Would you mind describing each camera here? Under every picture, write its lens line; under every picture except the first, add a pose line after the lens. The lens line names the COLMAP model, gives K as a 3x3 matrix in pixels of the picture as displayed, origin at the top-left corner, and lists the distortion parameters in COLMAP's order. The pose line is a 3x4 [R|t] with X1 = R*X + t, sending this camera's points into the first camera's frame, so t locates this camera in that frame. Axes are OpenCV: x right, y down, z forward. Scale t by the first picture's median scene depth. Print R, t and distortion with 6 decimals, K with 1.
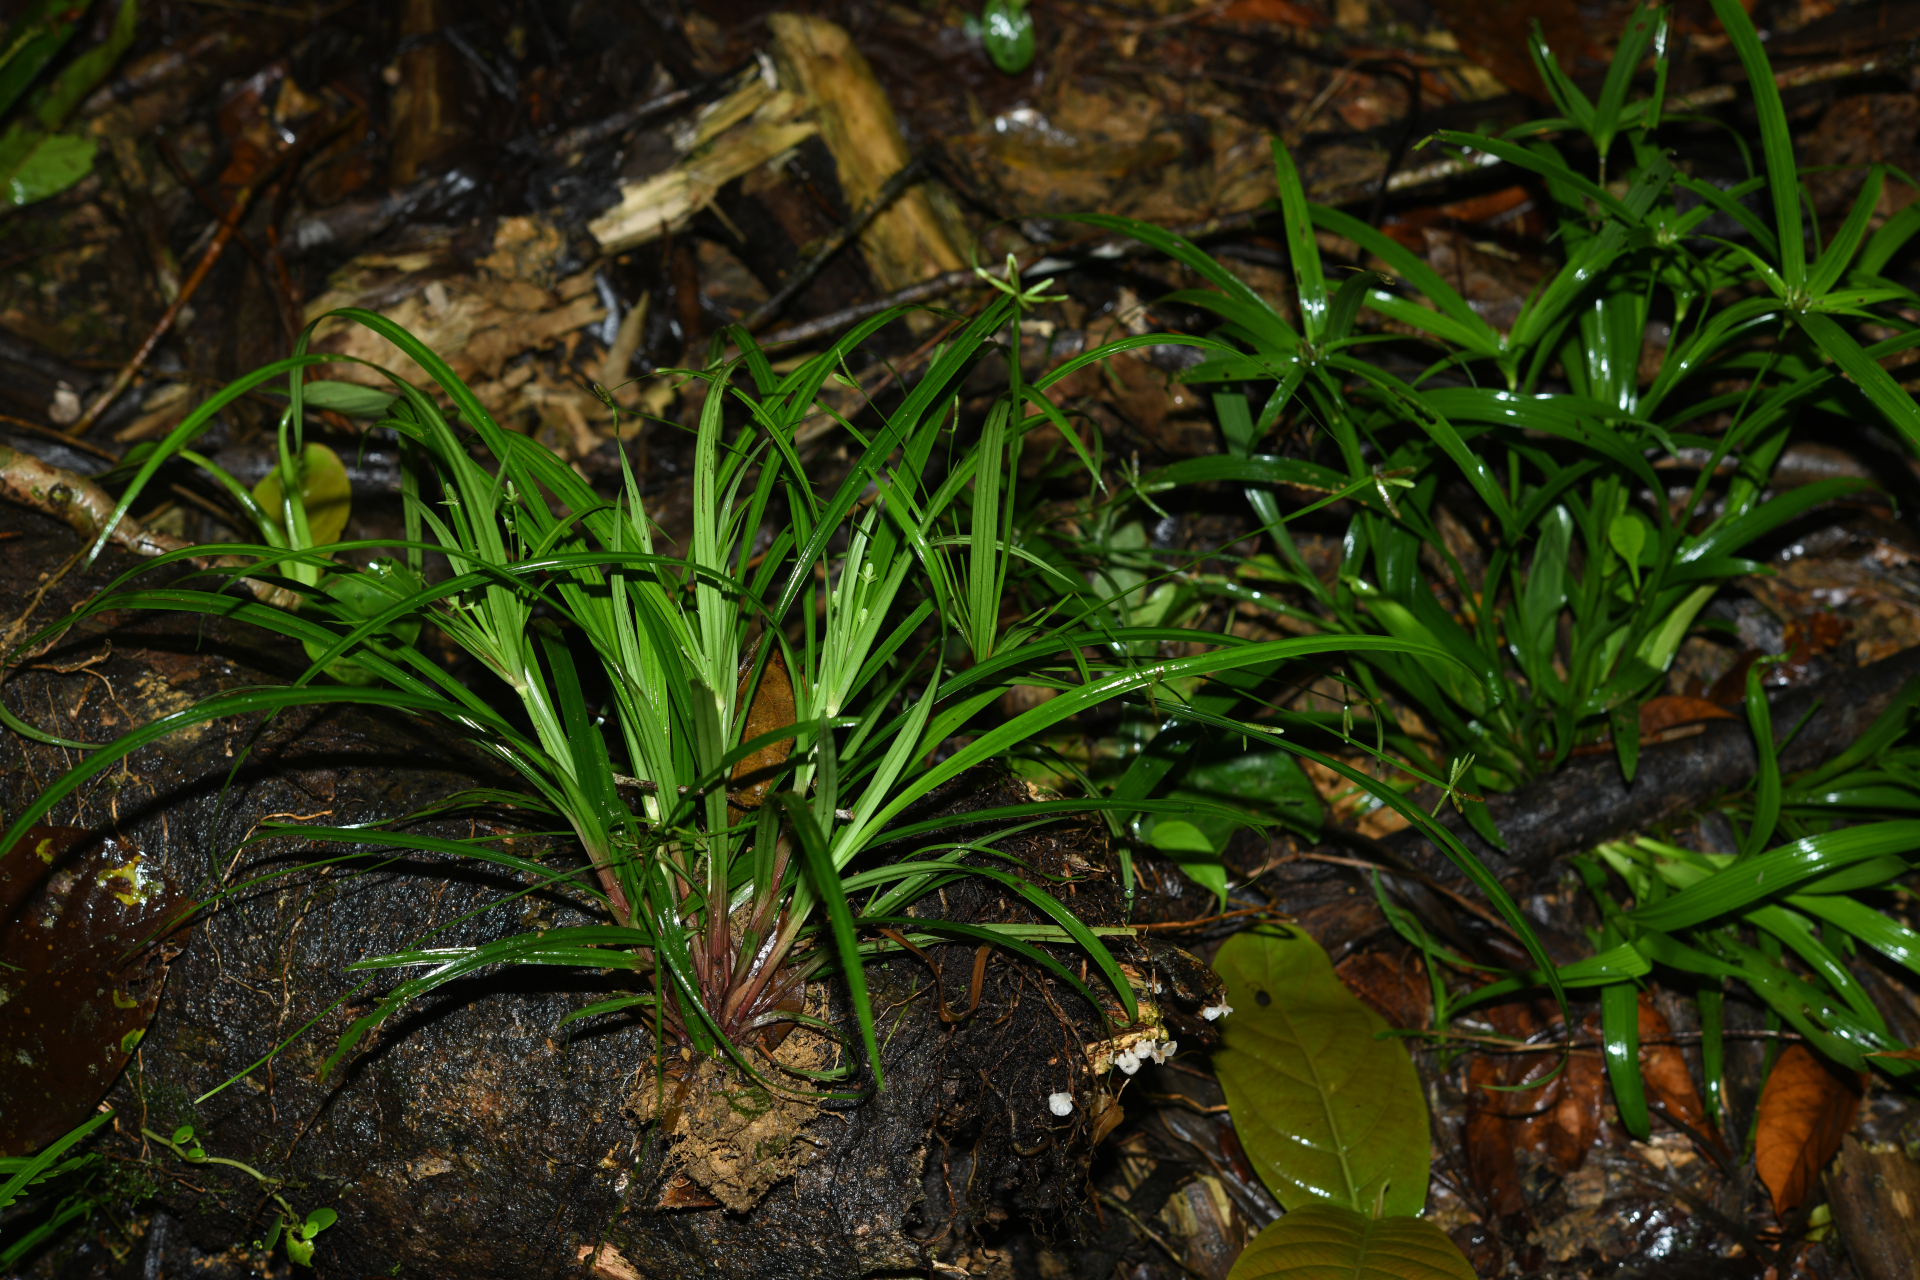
lens RADIAL K [[3167.0, 0, 960.0], [0, 3167.0, 640.0], [0, 0, 1]] dist [0.014186, 0.215628]
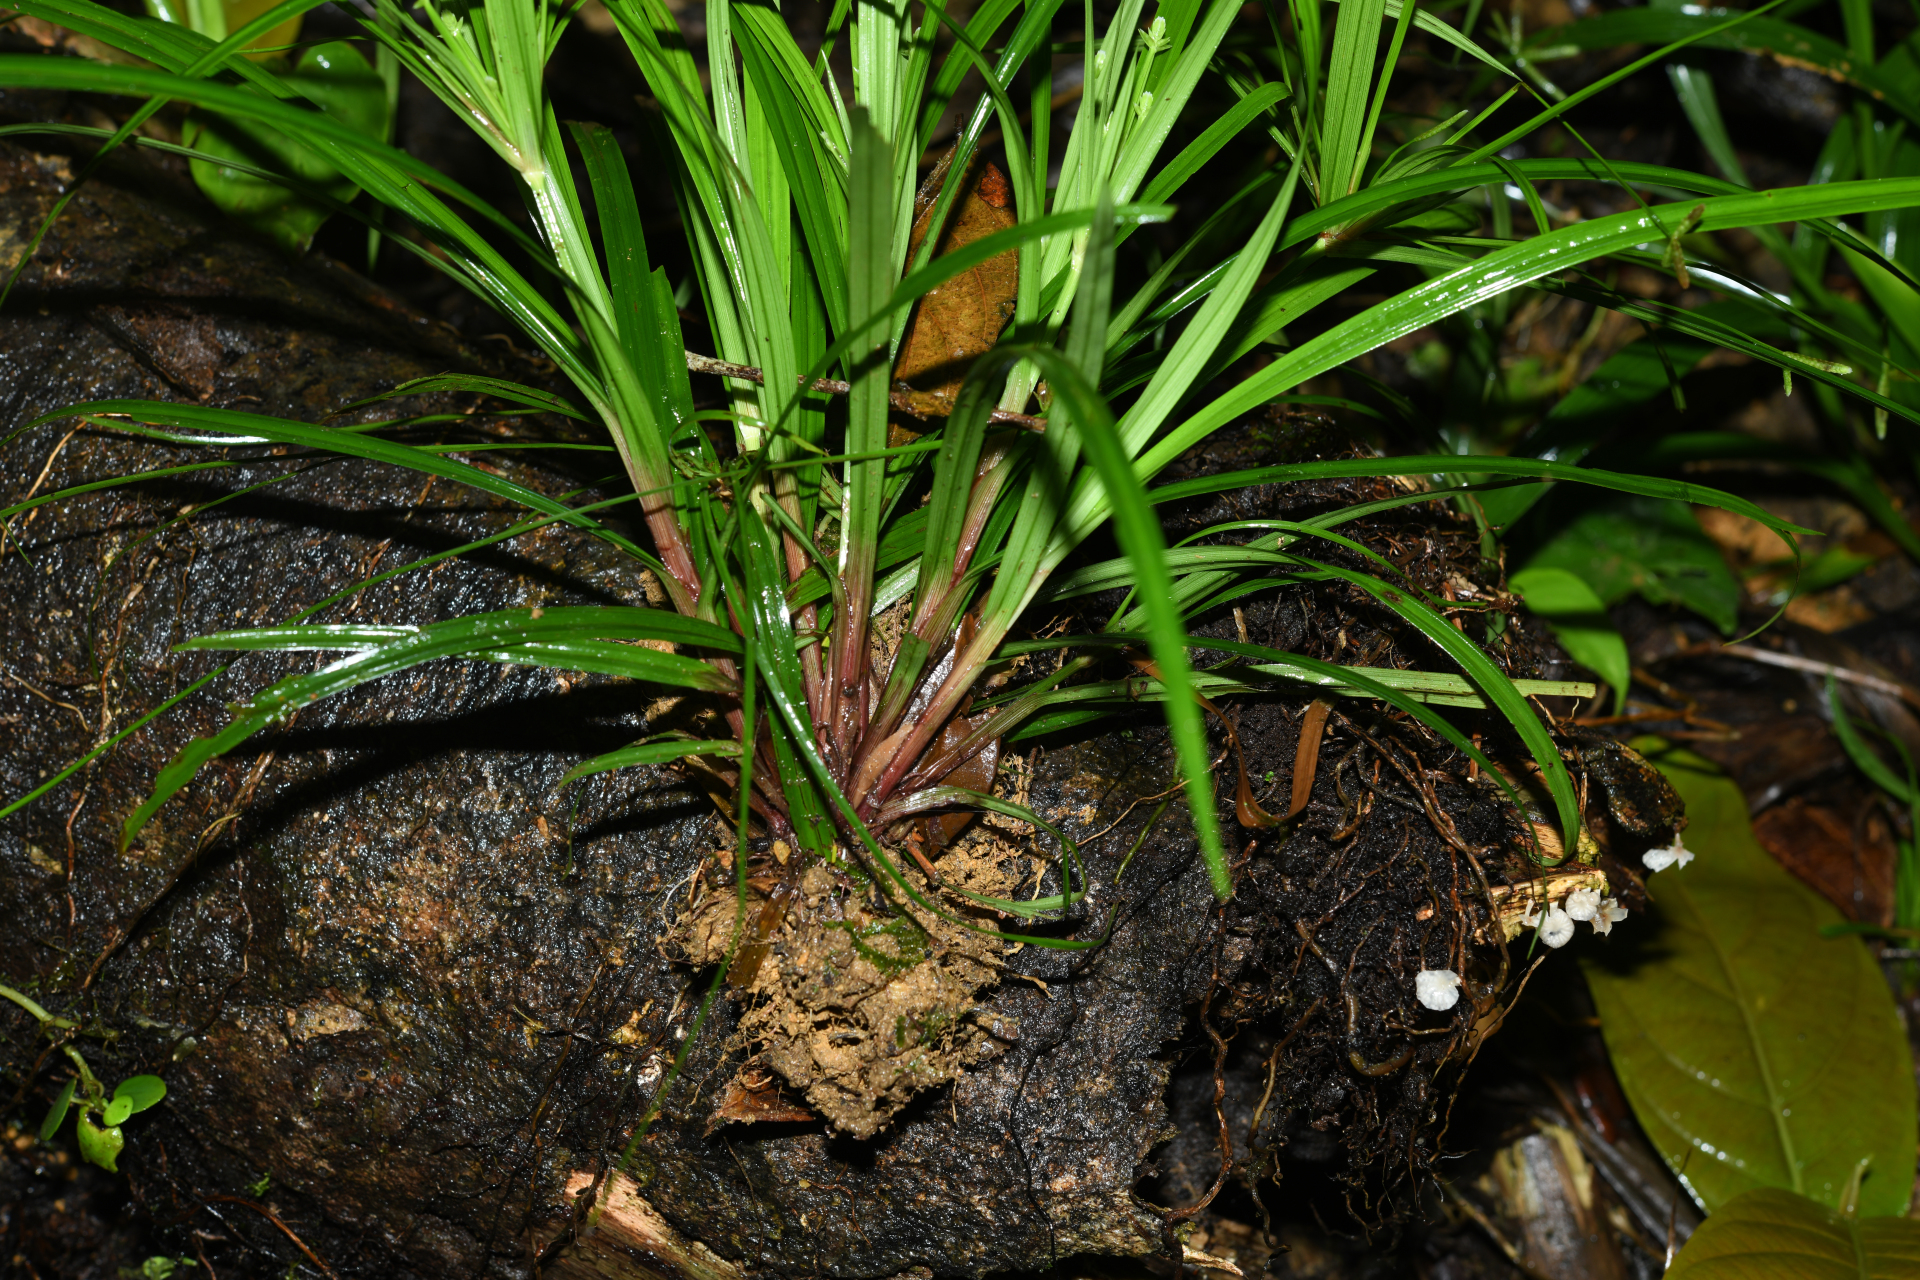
lens RADIAL K [[3167.0, 0, 960.0], [0, 3167.0, 640.0], [0, 0, 1]] dist [0.014186, 0.215628]
pose [[0.997328, 0.072306, -0.010441, -0.049211], [-0.071979, 0.996989, 0.028856, 0.071119], [0.012496, -0.028027, 0.999529, 0.418786]]
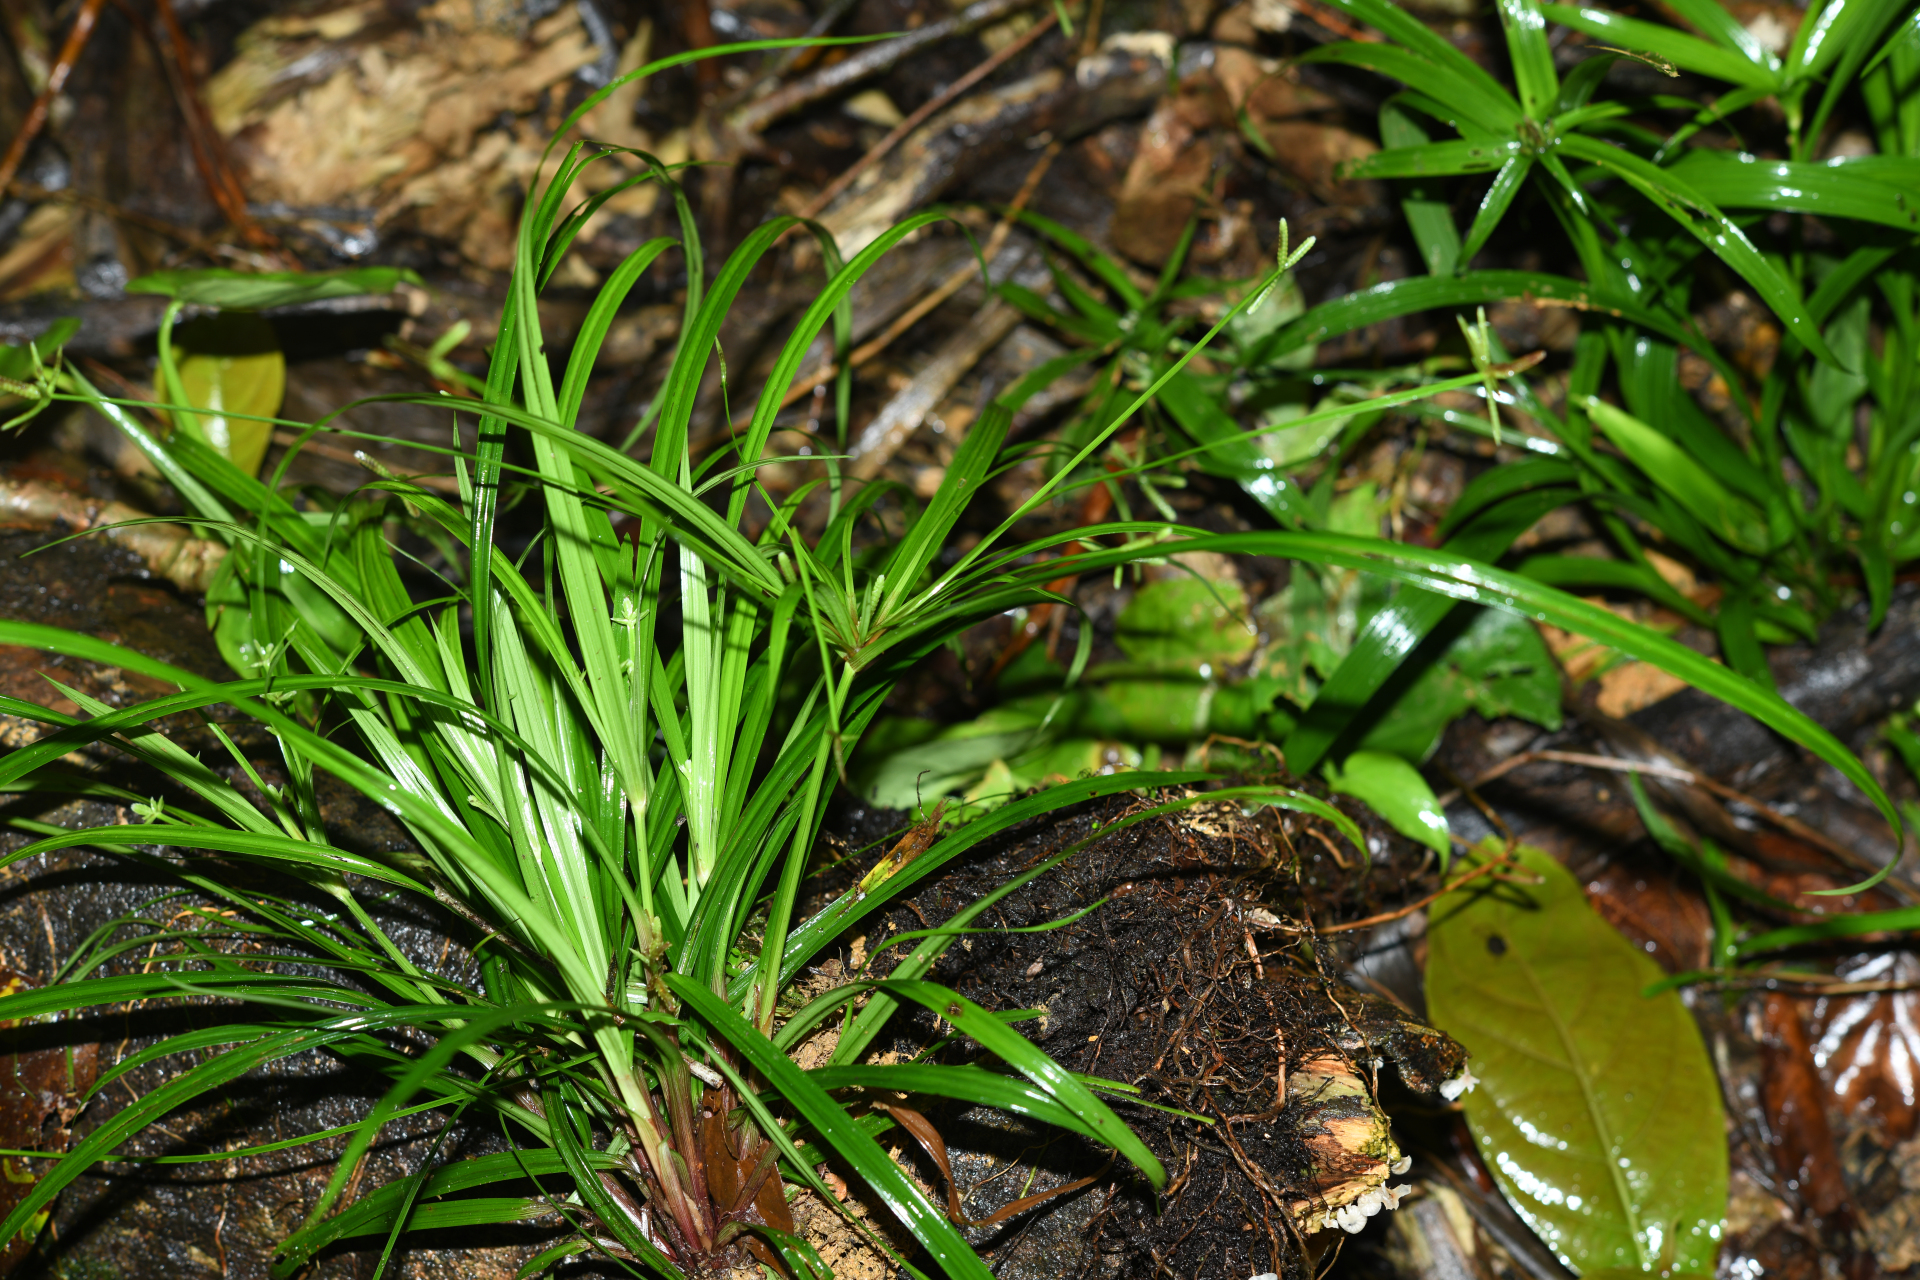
lens RADIAL K [[3167.0, 0, 960.0], [0, 3167.0, 640.0], [0, 0, 1]] dist [0.014186, 0.215628]
pose [[0.996733, -0.067305, -0.044644, 0.004130], [0.074405, 0.980218, 0.183402, -0.136689], [0.031417, -0.186125, 0.982024, 0.287467]]
